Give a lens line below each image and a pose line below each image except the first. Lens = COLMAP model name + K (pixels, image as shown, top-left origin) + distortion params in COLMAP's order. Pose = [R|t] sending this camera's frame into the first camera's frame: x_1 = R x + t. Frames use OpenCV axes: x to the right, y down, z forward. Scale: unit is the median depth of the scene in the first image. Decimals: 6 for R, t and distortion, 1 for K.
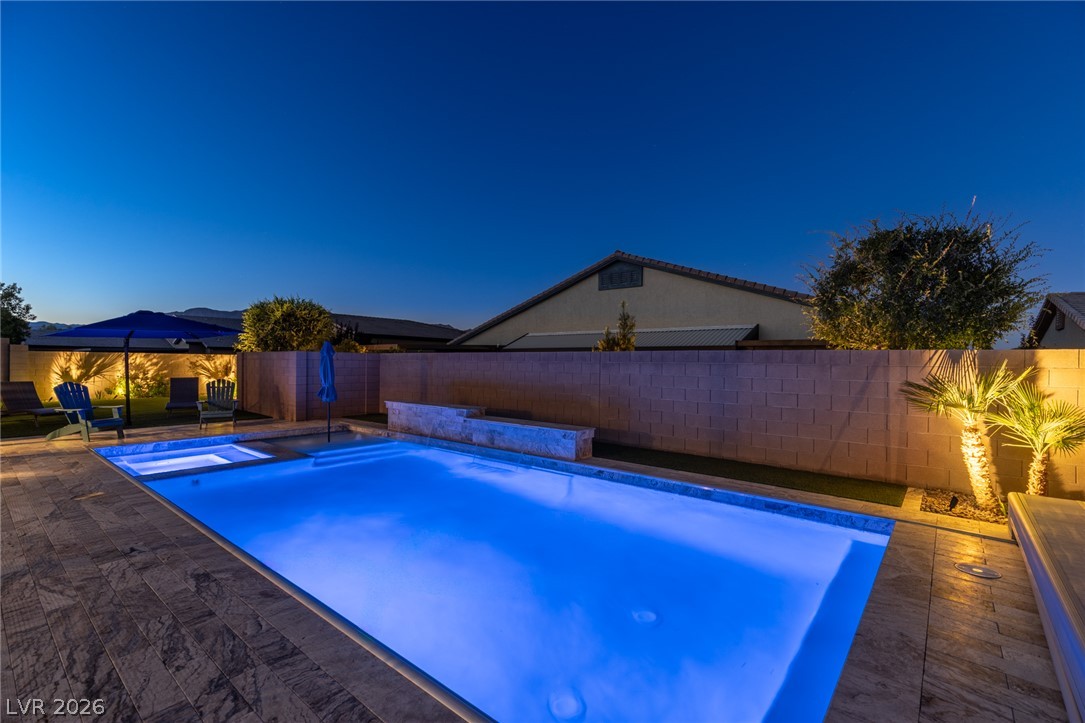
lens RADIAL K [[500.0, 0, 542.5], [0, 500.0, 361.5], [0, 0, 1]] dist [-0.000821, -0.000378]
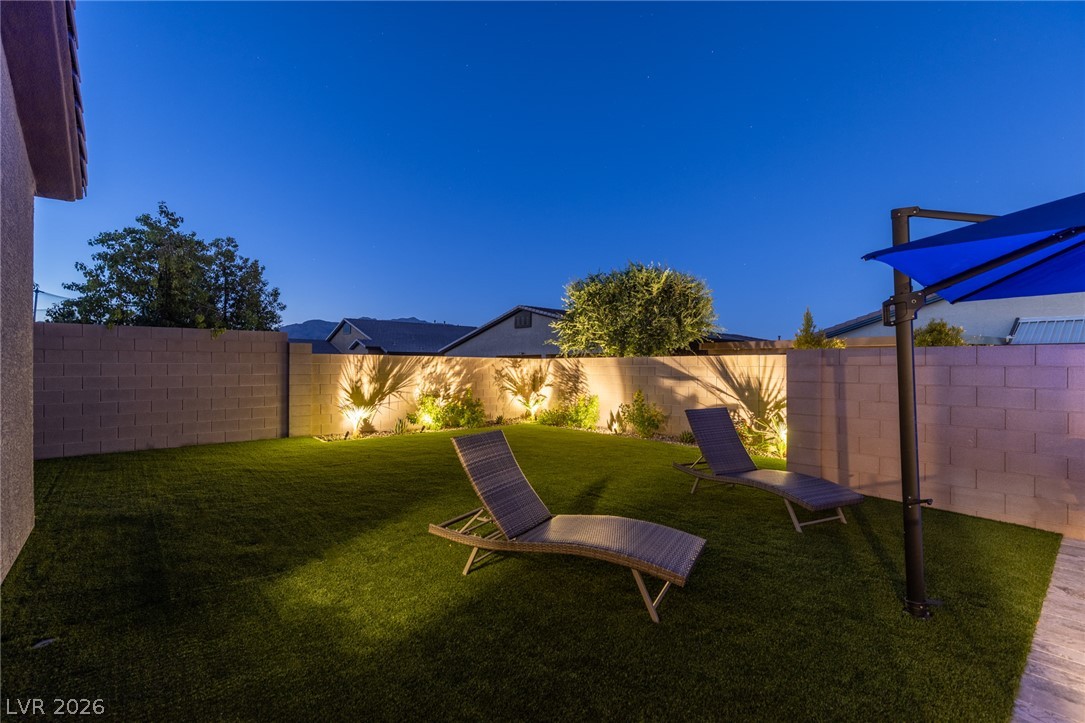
lens RADIAL K [[500.0, 0, 542.5], [0, 500.0, 361.5], [0, 0, 1]] dist [-0.000821, -0.000378]
pose [[0.983617, -0.009379, -0.180025, -0.562193], [0.007143, 0.999889, -0.013068, -0.001339], [0.180127, 0.011568, 0.983575, 0.400210]]
